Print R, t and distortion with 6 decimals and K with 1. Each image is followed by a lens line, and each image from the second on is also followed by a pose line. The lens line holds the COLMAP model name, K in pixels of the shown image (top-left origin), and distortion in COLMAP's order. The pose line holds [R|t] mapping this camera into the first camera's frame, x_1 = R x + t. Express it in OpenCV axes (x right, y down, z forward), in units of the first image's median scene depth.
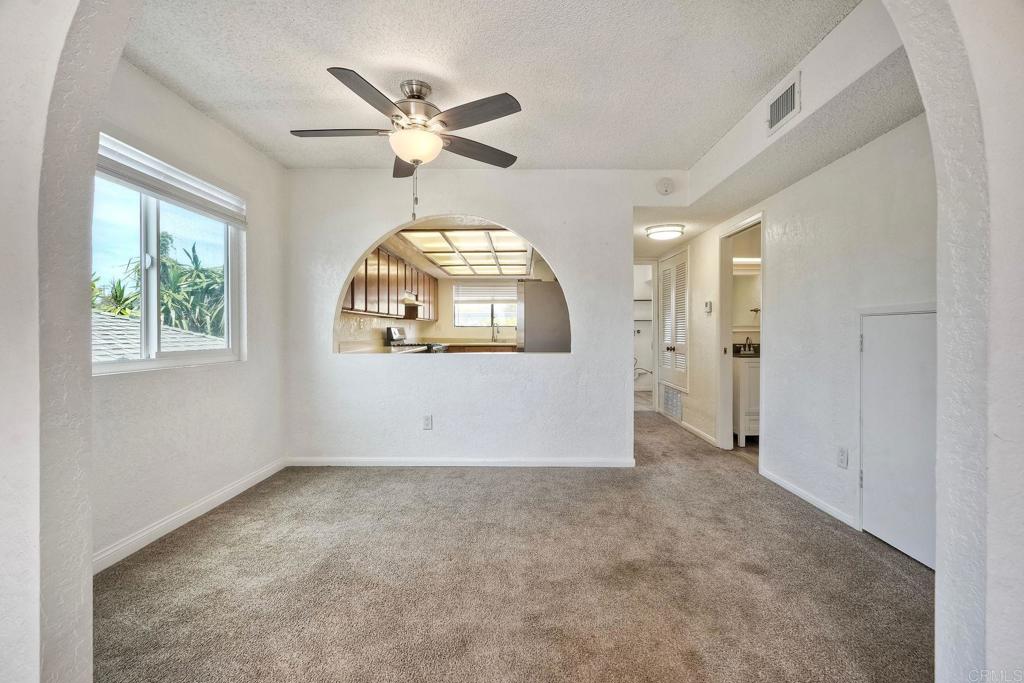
lens RADIAL K [[482.5, 0, 518.4], [0, 482.5, 329.2], [0, 0, 1]] dist [0.000002, 0.000126]
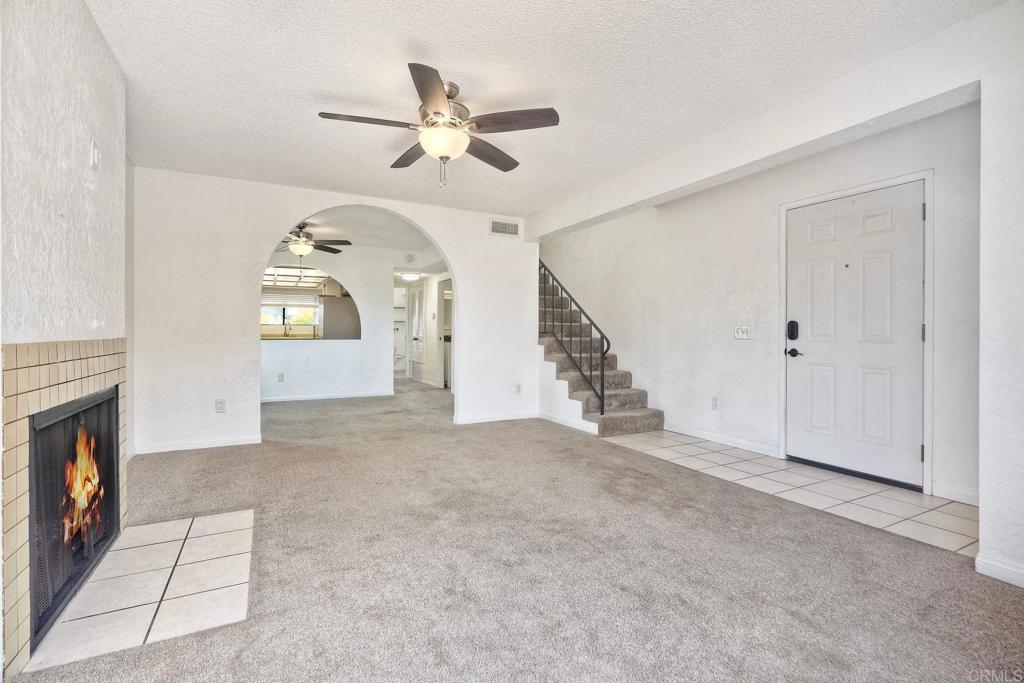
lens RADIAL K [[482.5, 0, 518.4], [0, 482.5, 329.2], [0, 0, 1]] dist [0.000002, 0.000126]
pose [[0.883227, 0.001833, 0.468942, -0.170641], [-0.003942, 0.999986, 0.003517, -0.001475], [-0.468929, -0.004955, 0.883222, -0.711814]]
